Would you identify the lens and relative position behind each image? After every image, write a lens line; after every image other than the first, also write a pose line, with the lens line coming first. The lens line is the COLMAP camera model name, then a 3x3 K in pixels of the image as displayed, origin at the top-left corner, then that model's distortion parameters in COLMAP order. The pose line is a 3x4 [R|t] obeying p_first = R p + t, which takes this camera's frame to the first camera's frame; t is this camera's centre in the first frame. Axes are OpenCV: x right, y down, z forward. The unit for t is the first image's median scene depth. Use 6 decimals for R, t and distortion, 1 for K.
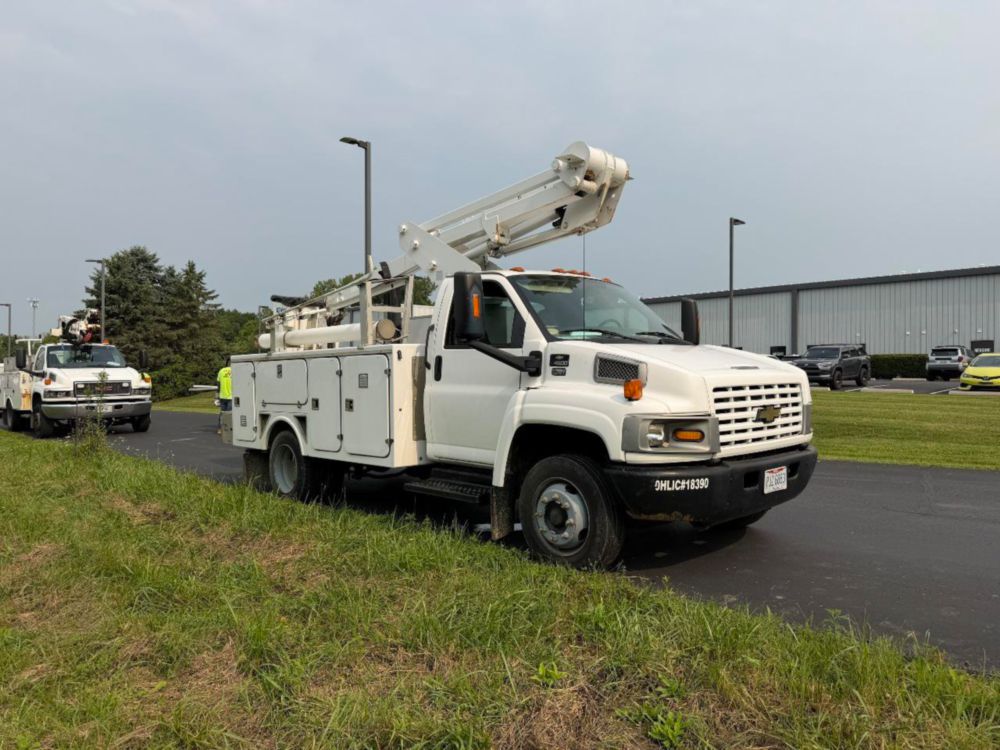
lens RADIAL K [[709.1, 0, 502.4], [0, 709.1, 373.3], [0, 0, 1]] dist [0.050871, -0.062544]
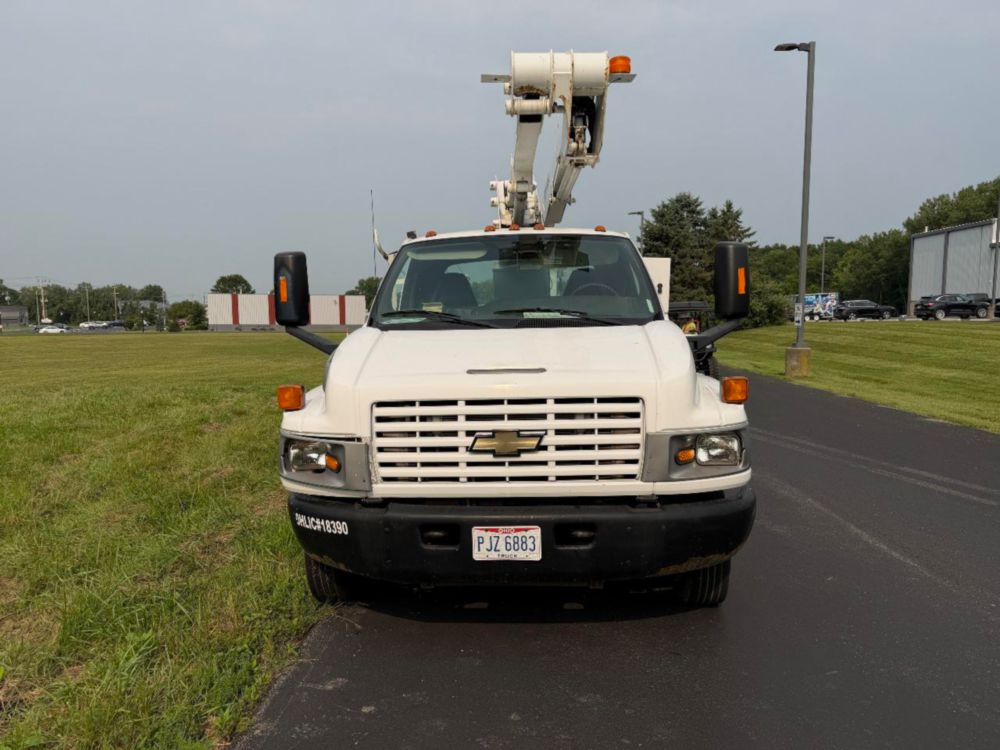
lens RADIAL K [[709.1, 0, 499.7], [0, 709.1, 379.6], [0, 0, 1]] dist [0.050871, -0.062544]
pose [[0.691075, 0.060992, -0.720205, 0.089715], [0.012394, 0.995287, 0.096181, -0.006908], [0.722677, -0.075394, 0.687061, 0.059354]]
